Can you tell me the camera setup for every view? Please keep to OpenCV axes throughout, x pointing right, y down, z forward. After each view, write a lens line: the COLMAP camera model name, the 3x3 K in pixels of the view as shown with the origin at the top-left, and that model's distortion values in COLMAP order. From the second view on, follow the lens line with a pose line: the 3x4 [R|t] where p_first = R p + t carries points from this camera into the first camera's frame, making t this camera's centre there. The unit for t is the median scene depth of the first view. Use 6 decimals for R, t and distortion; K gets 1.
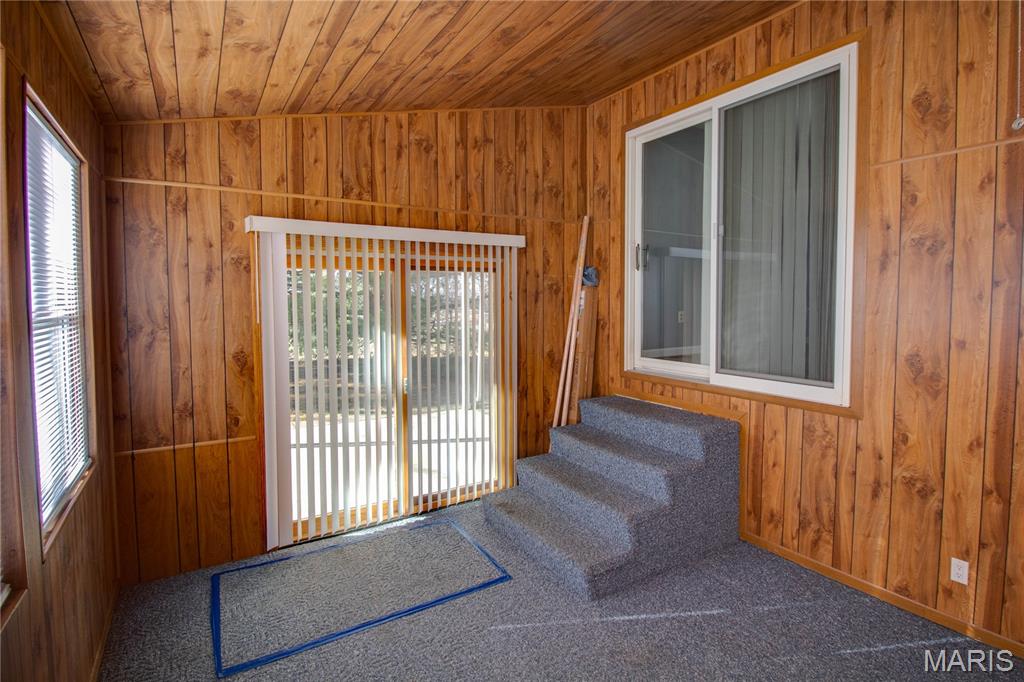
lens RADIAL K [[492.9, 0, 508.0], [0, 492.9, 321.2], [0, 0, 1]] dist [-0.019054, -0.000431]
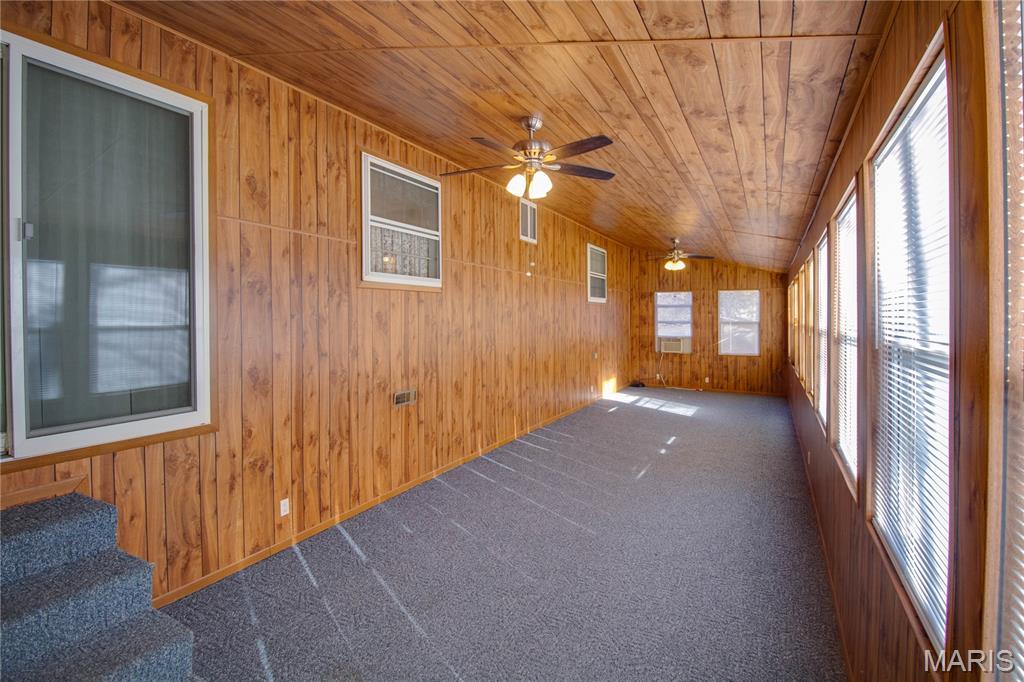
lens RADIAL K [[492.9, 0, 508.5], [0, 492.9, 330.8], [0, 0, 1]] dist [-0.019054, -0.000431]
pose [[-0.495215, -0.010225, 0.868710, -0.725273], [0.050372, 0.997911, 0.040461, -0.056221], [-0.867309, 0.063796, -0.493665, 1.106511]]
